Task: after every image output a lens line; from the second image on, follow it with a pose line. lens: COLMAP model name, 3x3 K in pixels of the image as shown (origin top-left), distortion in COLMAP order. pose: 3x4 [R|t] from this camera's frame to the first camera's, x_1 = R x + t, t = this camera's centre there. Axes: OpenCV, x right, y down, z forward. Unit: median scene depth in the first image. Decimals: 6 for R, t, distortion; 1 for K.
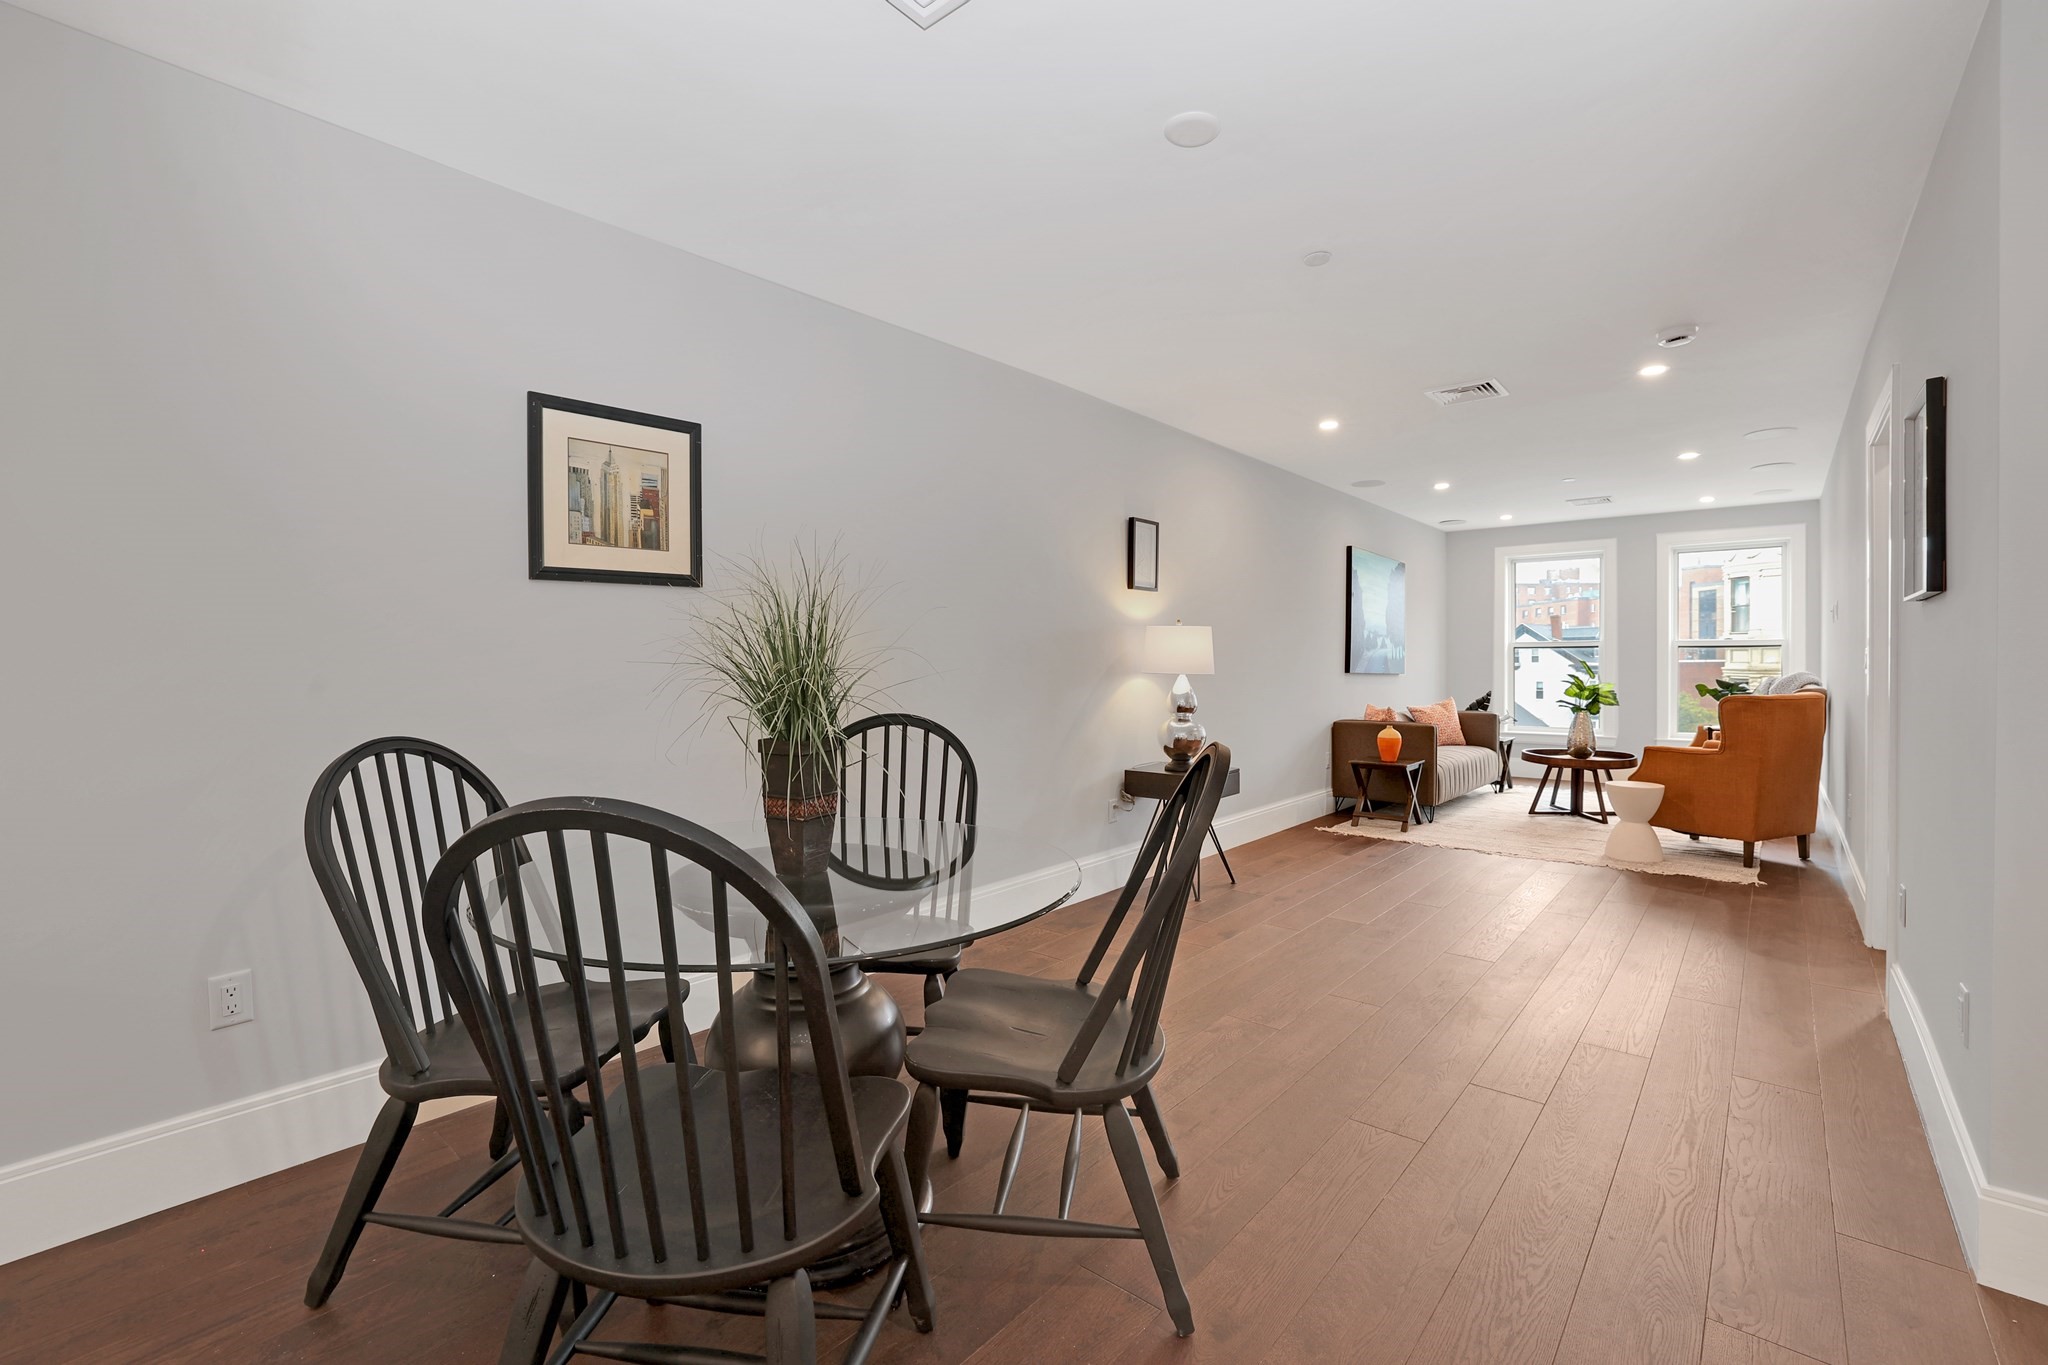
lens RADIAL K [[939.8, 0, 1015.1], [0, 939.8, 670.3], [0, 0, 1]] dist [0.021311, 0.000127]
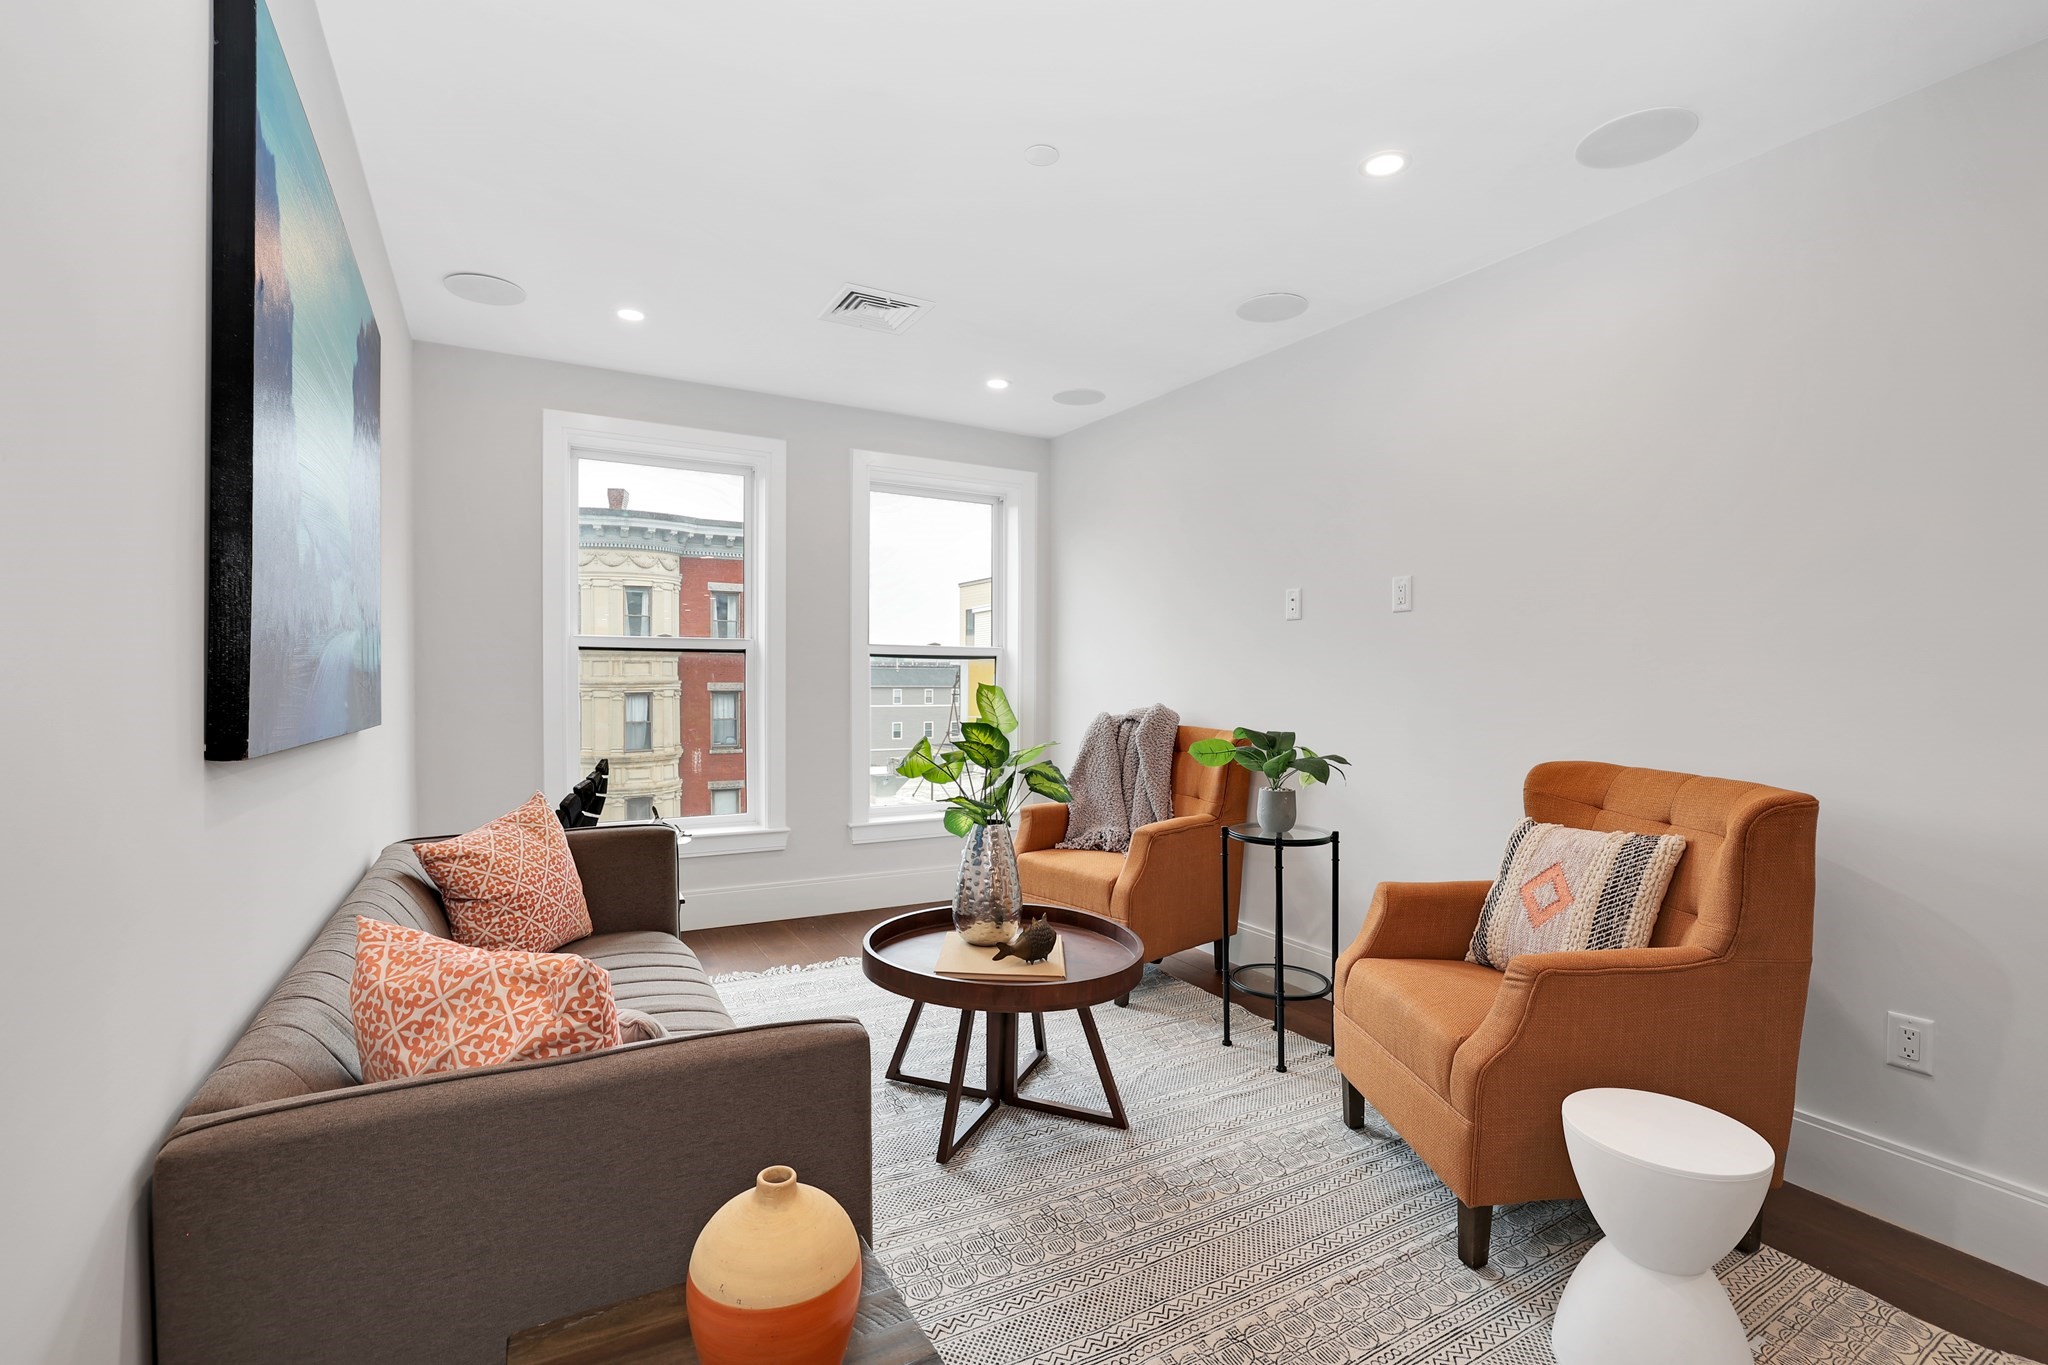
lens RADIAL K [[881.5, 0, 1022.5], [0, 881.5, 697.8], [0, 0, 1]] dist [-0.048798, 0.019191]
pose [[0.334732, -0.019606, 0.942109, 0.238309], [0.000045, 0.999784, 0.020791, -0.010525], [-0.942313, -0.006917, 0.334660, 0.755096]]
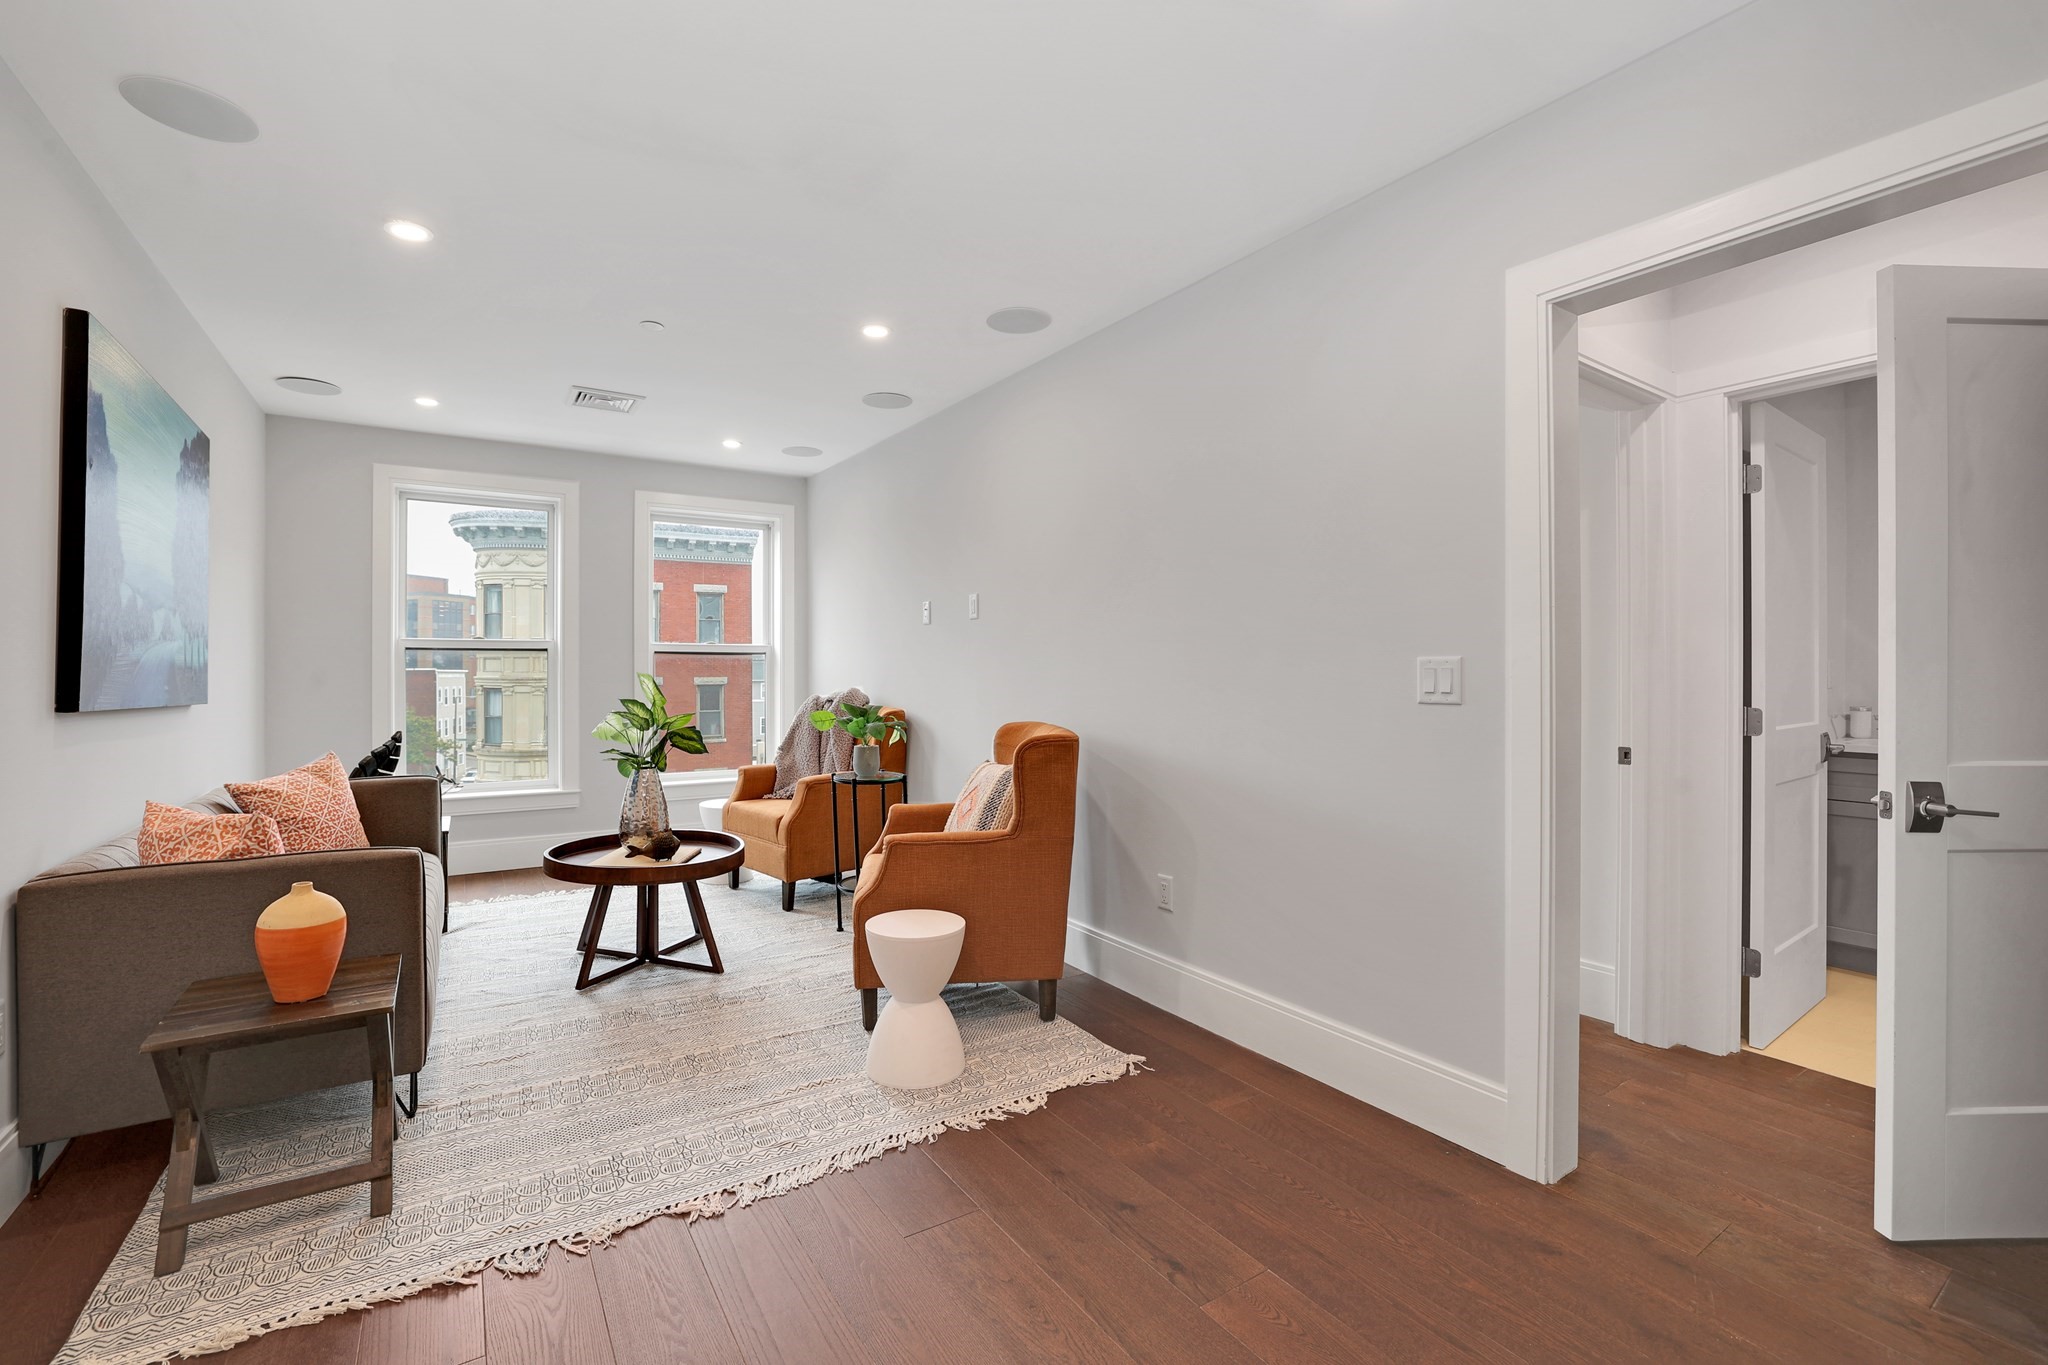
lens RADIAL K [[877.2, 0, 1015.3], [0, 877.2, 672.1], [0, 0, 1]] dist [-0.040666, 0.014638]
pose [[0.294081, -0.001383, 0.955780, 0.159290], [0.007559, 0.999971, -0.000879, -0.007655], [-0.955751, 0.007484, 0.294083, 0.563967]]
